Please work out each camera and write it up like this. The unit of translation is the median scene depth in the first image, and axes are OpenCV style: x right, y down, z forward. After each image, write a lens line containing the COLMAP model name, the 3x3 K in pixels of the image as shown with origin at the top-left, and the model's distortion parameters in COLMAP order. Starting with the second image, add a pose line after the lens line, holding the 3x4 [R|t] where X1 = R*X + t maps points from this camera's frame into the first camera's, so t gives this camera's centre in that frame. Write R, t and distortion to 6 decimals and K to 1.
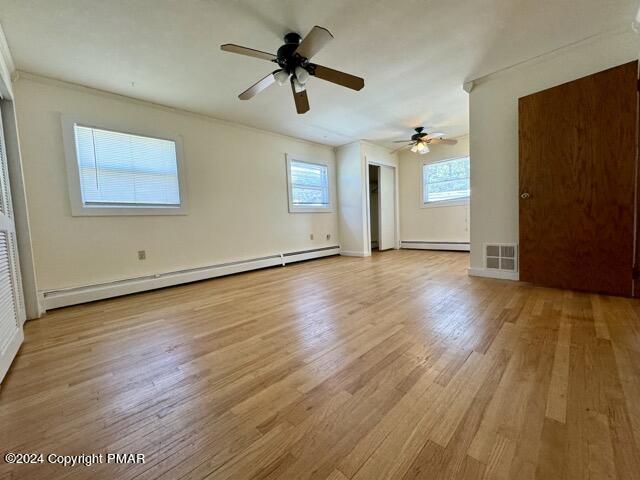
lens RADIAL K [[254.5, 0, 316.4], [0, 254.5, 242.7], [0, 0, 1]] dist [0.004036, -0.000077]
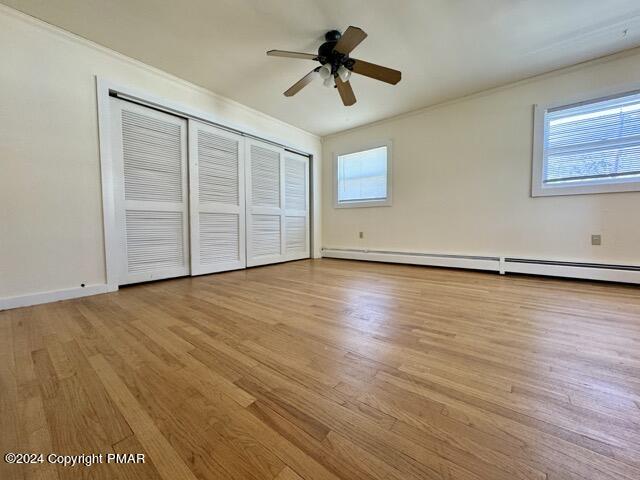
lens RADIAL K [[254.5, 0, 316.1], [0, 254.5, 237.7], [0, 0, 1]] dist [0.004036, -0.000077]
pose [[0.125530, 0.120643, -0.984727, 0.672332], [-0.060827, 0.991647, 0.113737, -0.080200], [0.990223, 0.045620, 0.131820, 0.533738]]
